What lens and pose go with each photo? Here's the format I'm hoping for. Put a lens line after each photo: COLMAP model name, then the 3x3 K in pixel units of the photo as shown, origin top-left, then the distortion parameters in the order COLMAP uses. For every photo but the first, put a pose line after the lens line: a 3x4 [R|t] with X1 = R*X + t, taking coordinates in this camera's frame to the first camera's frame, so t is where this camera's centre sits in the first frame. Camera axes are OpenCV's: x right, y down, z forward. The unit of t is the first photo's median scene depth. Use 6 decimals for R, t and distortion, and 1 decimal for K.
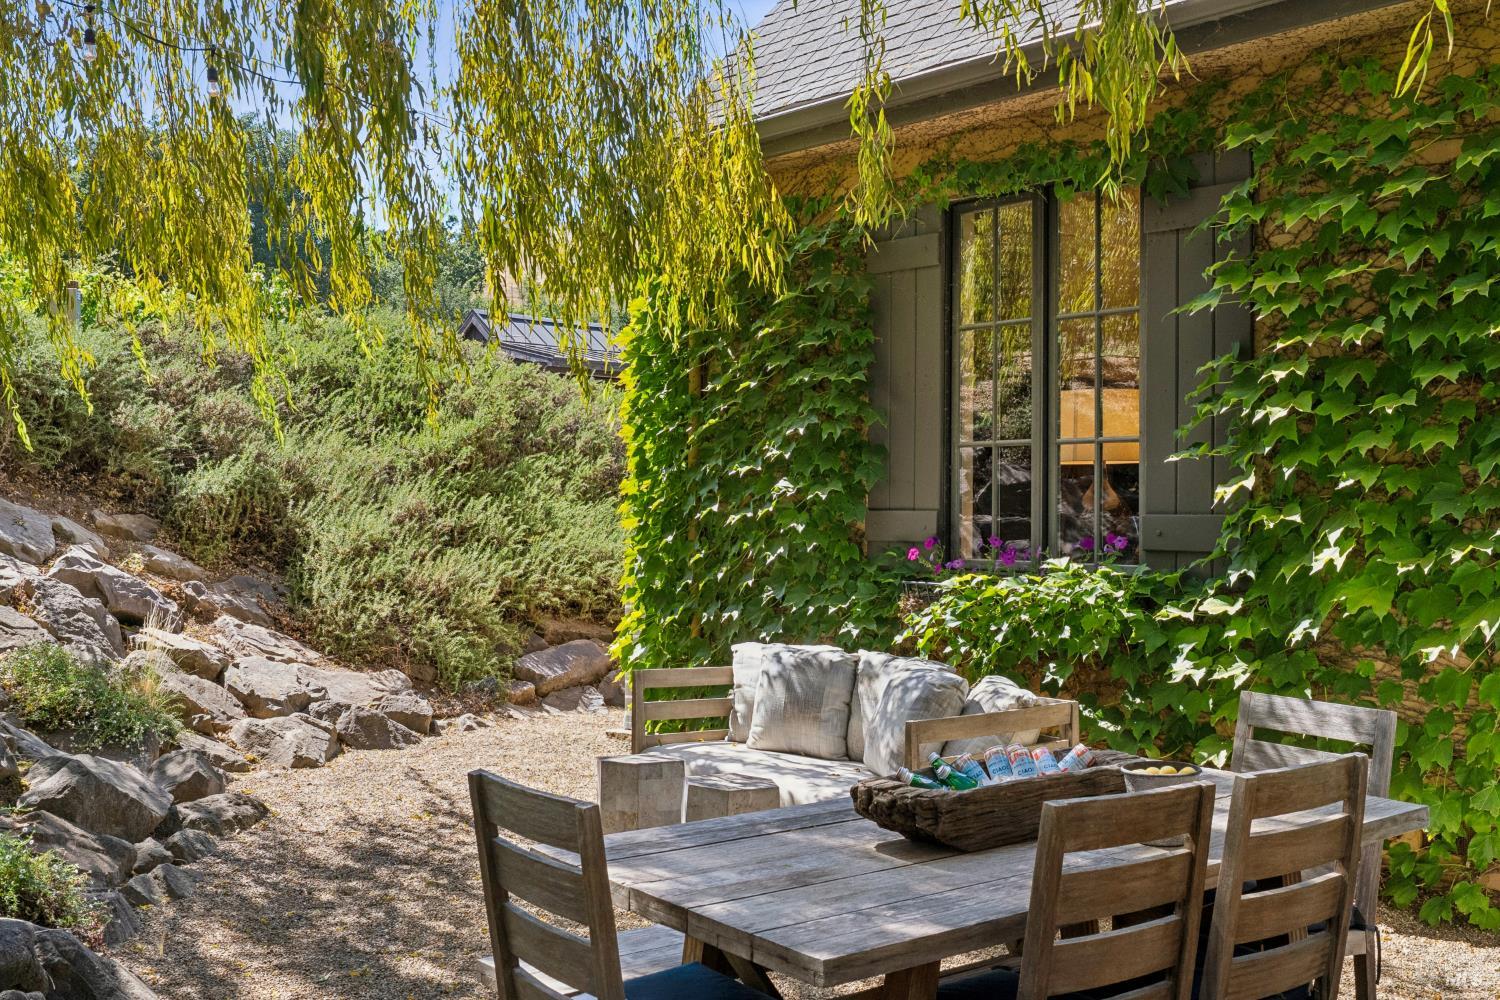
lens RADIAL K [[1601.2, 0, 750.0], [0, 1601.2, 500.0], [0, 0, 1]] dist [-0.015055, -0.024550]
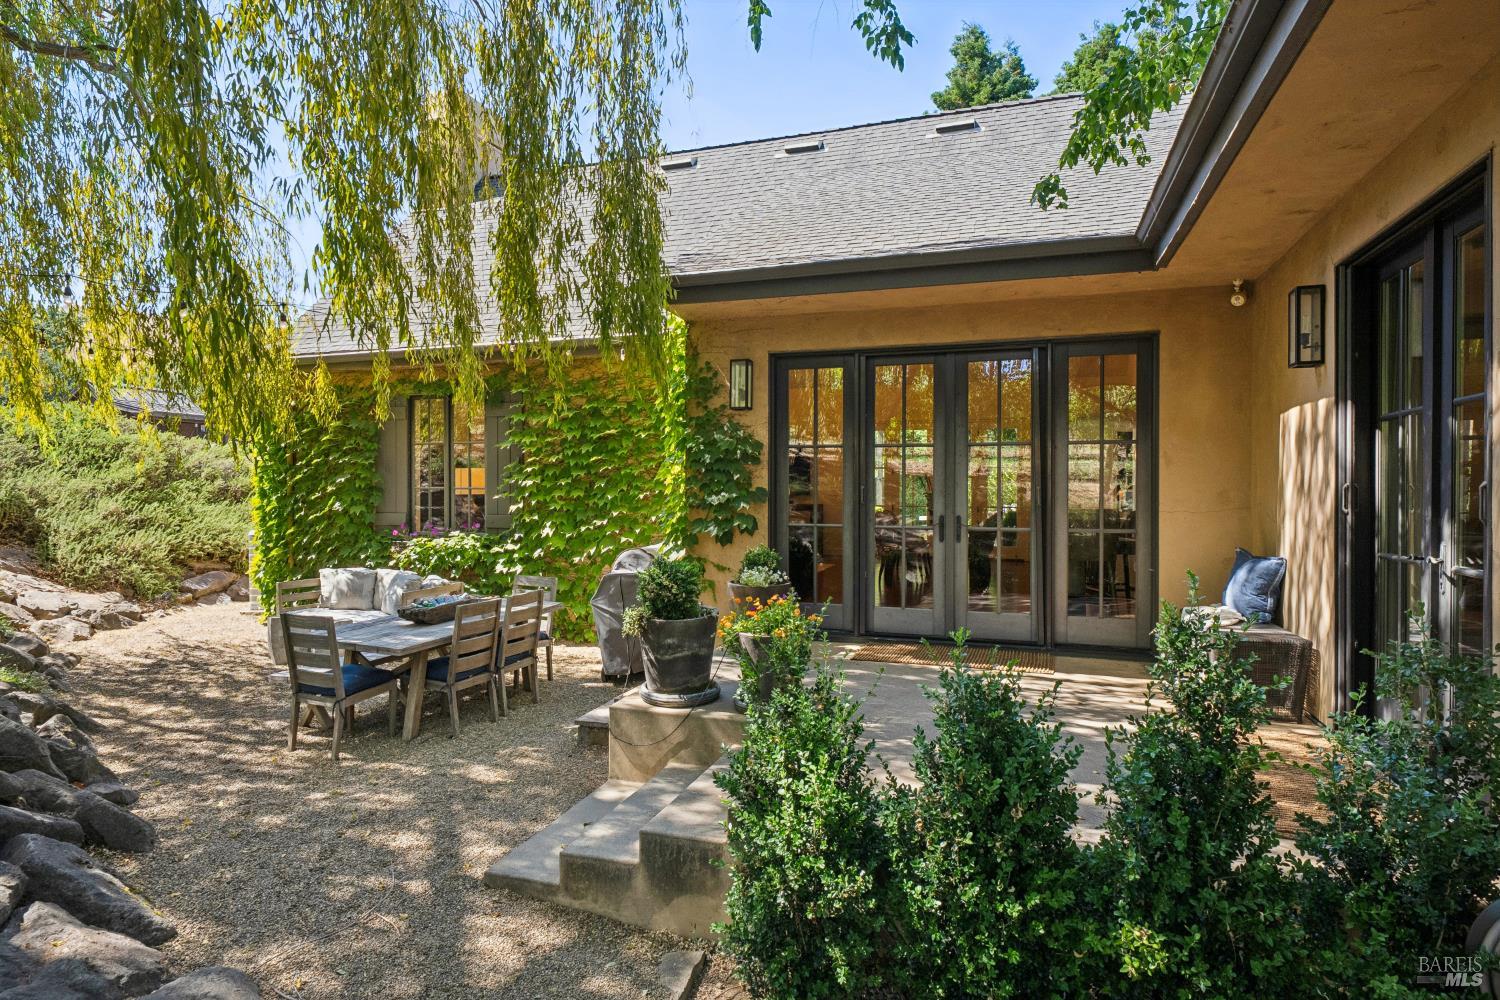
lens RADIAL K [[810.7, 0, 755.6], [0, 810.7, 489.5], [0, 0, 1]] dist [0.000884, -0.002133]
pose [[0.850237, -0.011302, 0.526279, -0.078088], [0.004486, 0.999889, 0.014226, -0.040609], [-0.526381, -0.009735, 0.850193, -0.354935]]
